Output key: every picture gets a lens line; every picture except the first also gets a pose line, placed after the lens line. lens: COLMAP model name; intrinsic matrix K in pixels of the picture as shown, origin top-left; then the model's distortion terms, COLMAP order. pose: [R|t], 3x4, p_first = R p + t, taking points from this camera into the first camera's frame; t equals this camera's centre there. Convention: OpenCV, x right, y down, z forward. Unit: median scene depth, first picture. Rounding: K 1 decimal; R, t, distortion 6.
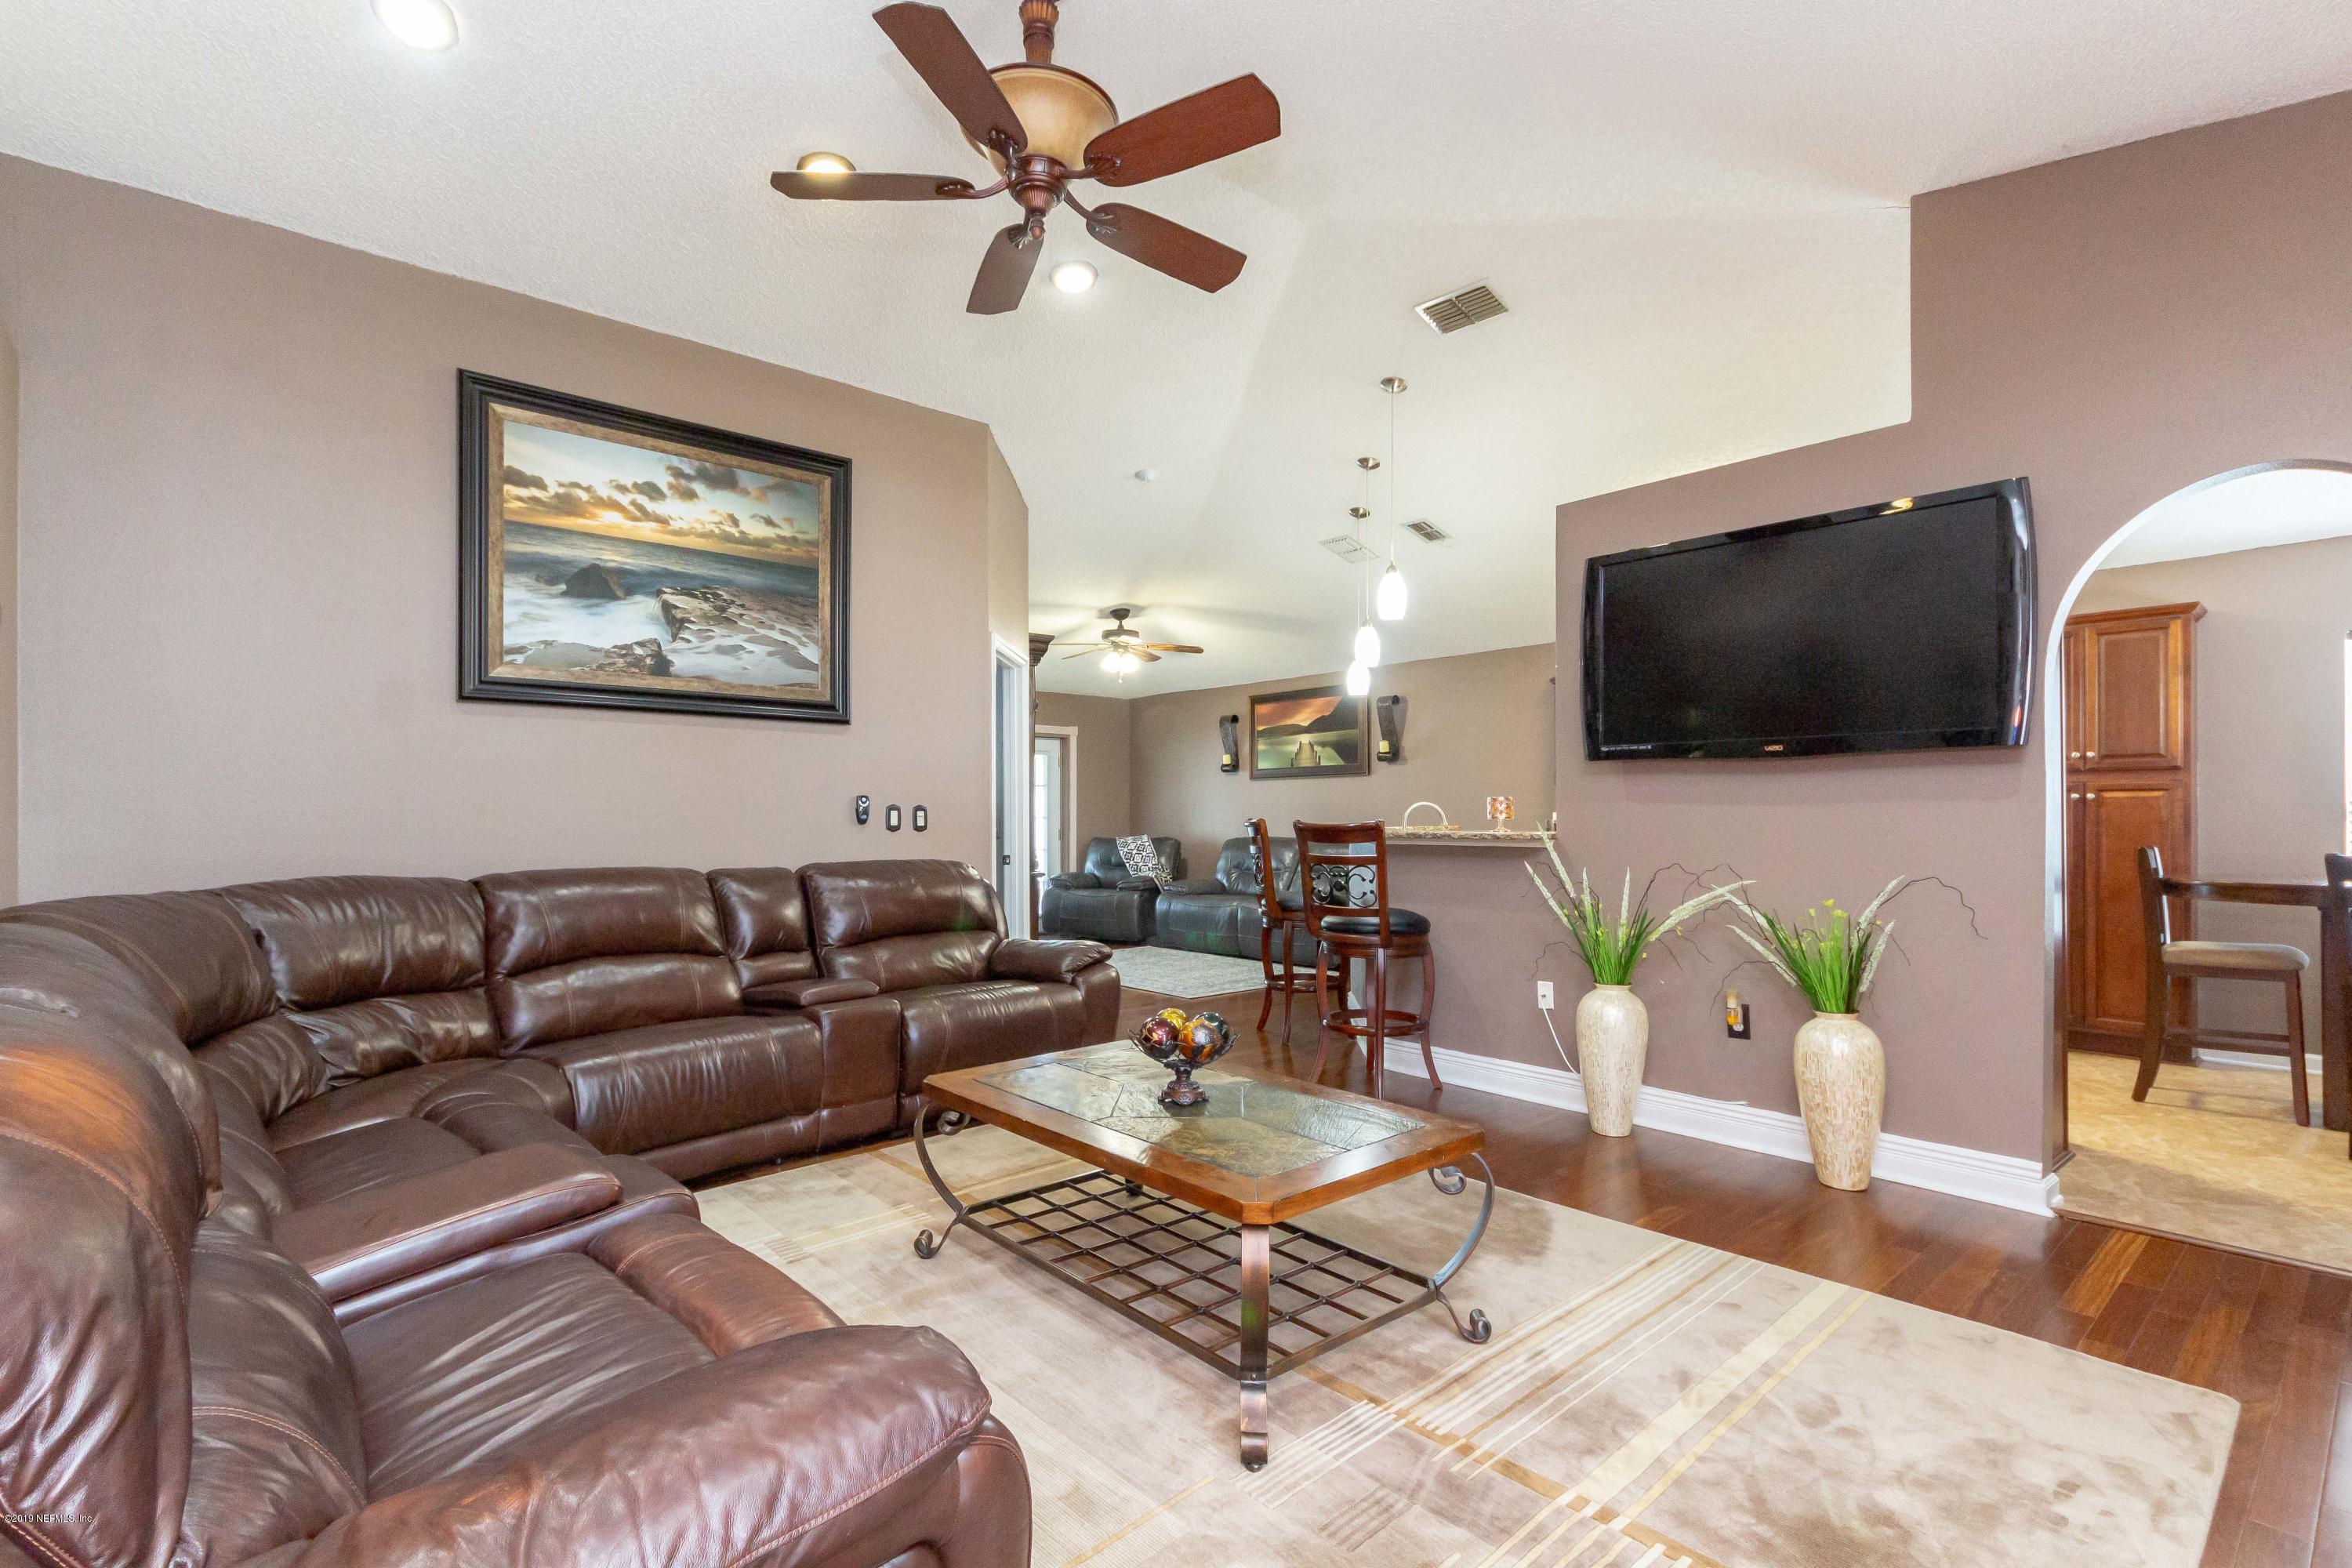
lens RADIAL K [[1071.9, 0, 1161.4], [0, 1071.9, 808.5], [0, 0, 1]] dist [0.003871, 0.000080]
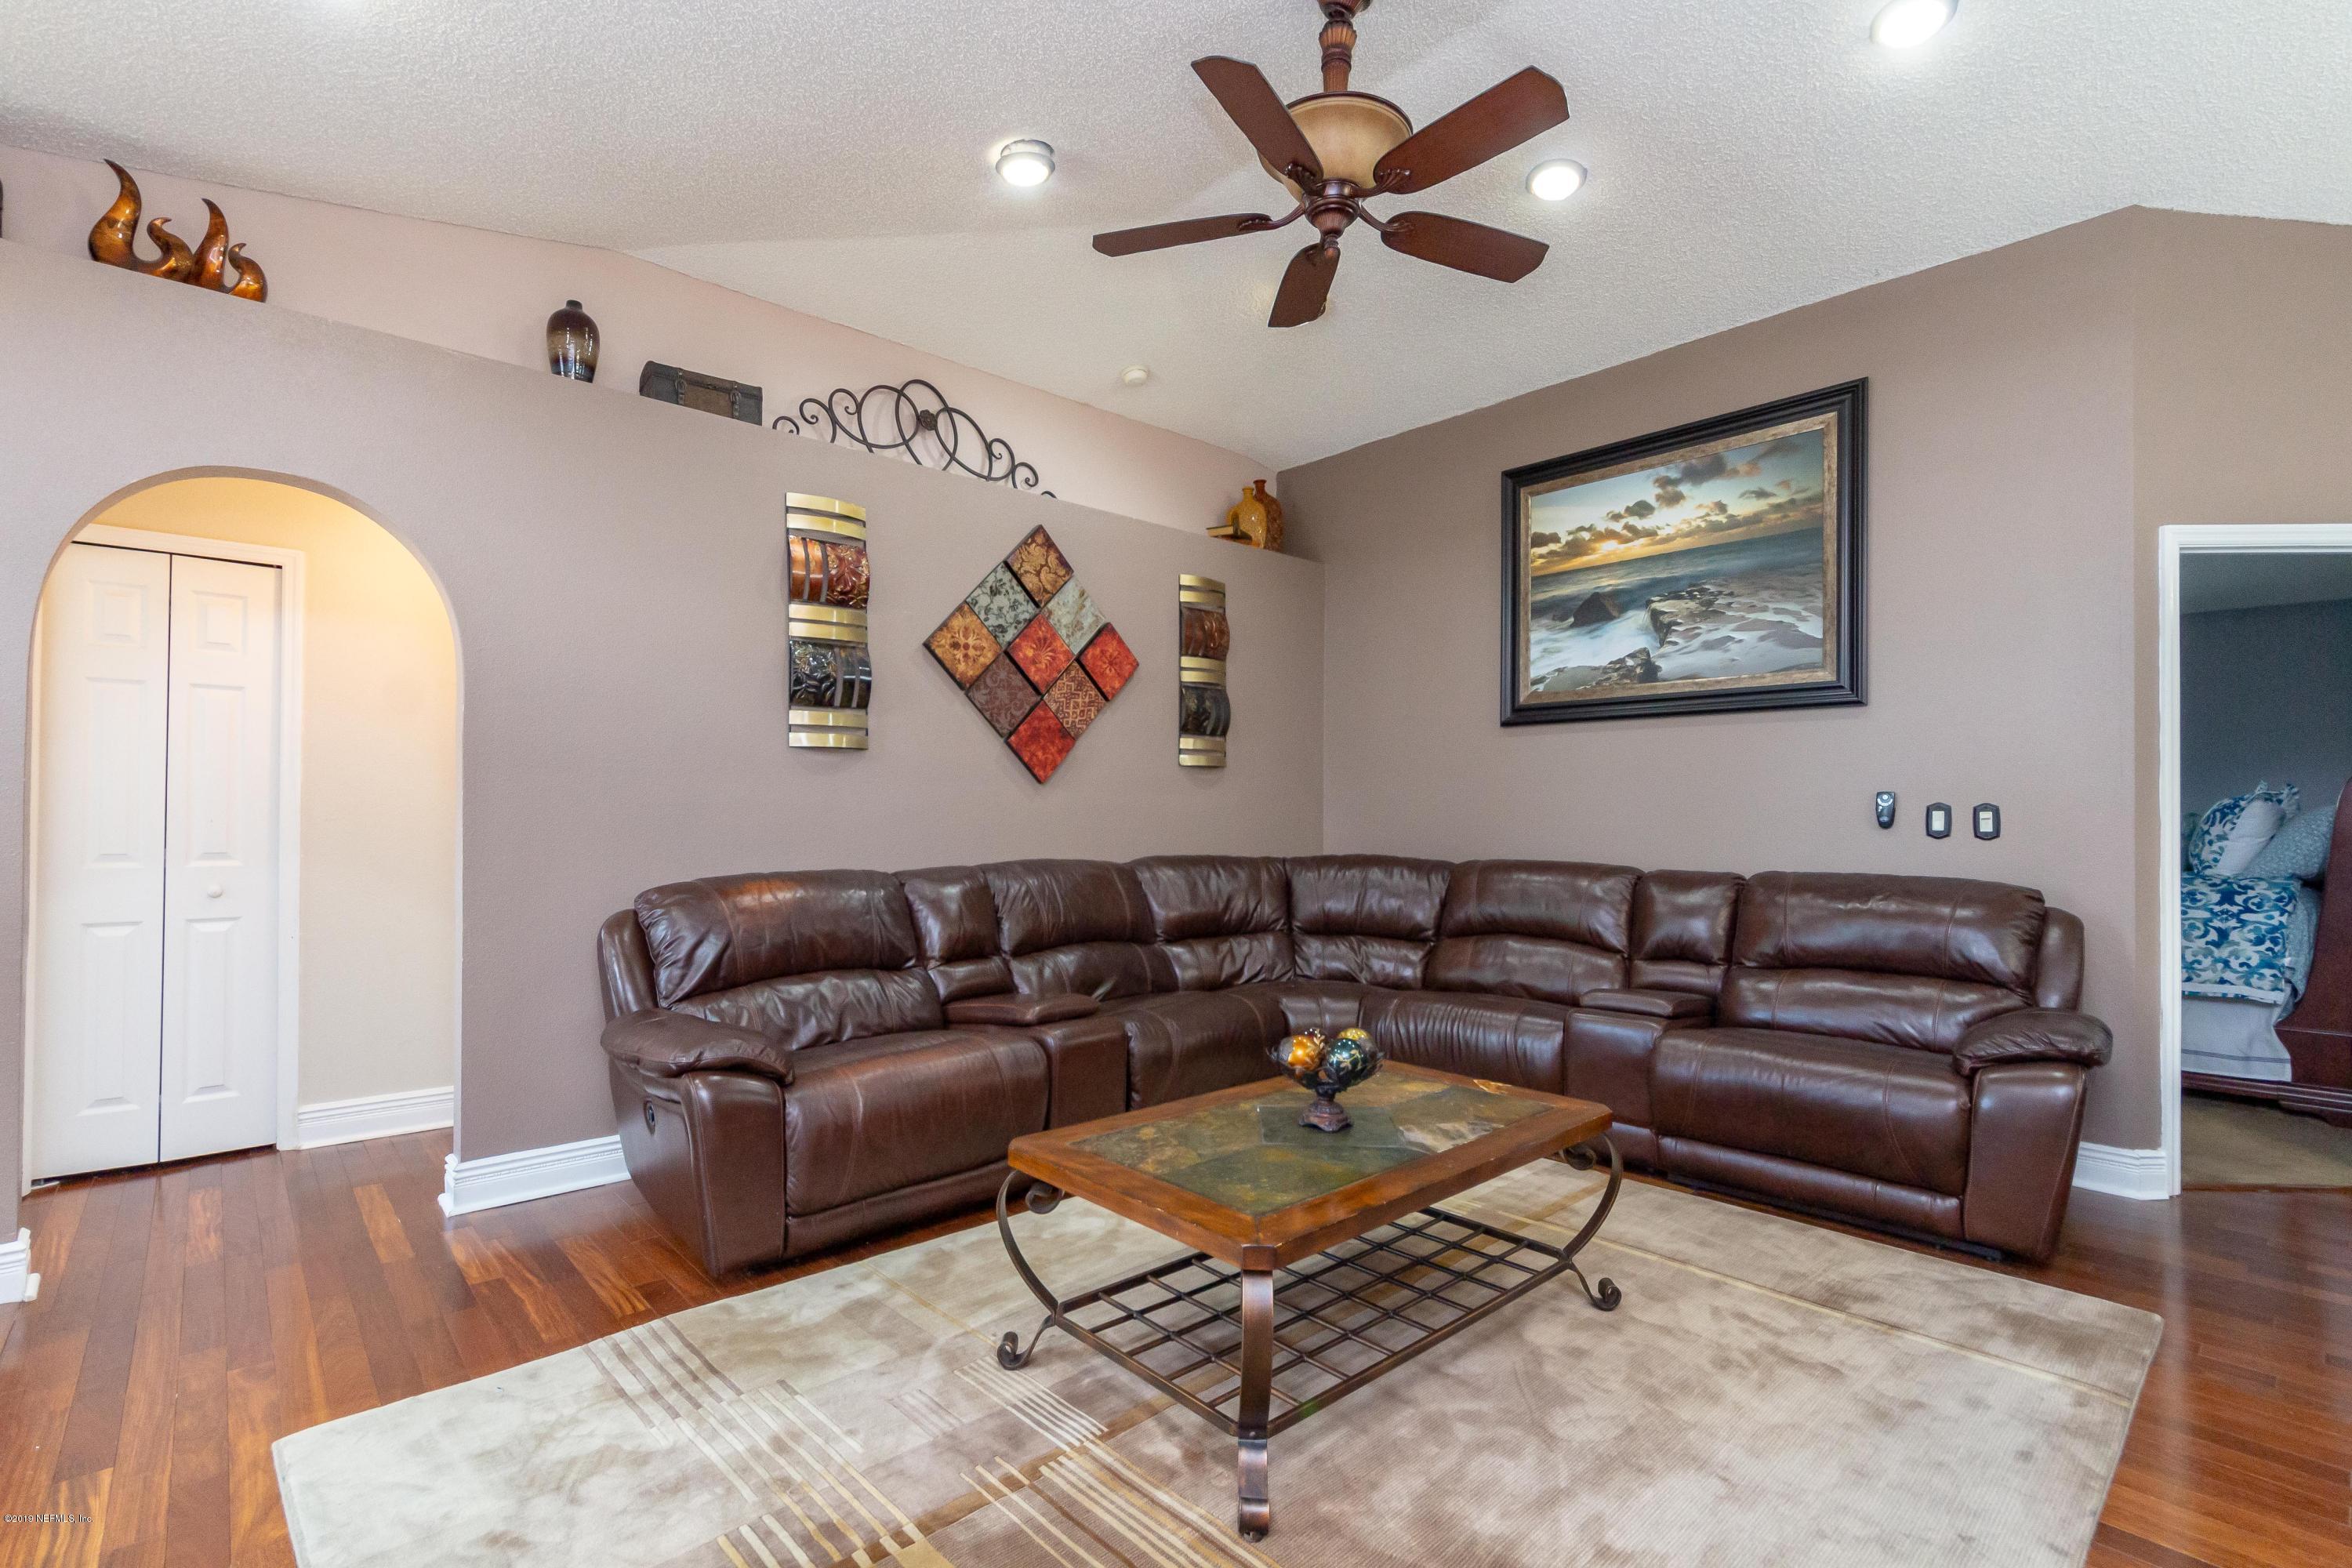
lens RADIAL K [[1071.9, 0, 1170.1], [0, 1071.9, 798.6], [0, 0, 1]] dist [0.003871, 0.000080]
pose [[0.034136, -0.015257, -0.999301, 0.560464], [0.003354, 0.999880, -0.015152, 0.003572], [0.999412, -0.002835, 0.034183, 0.499726]]
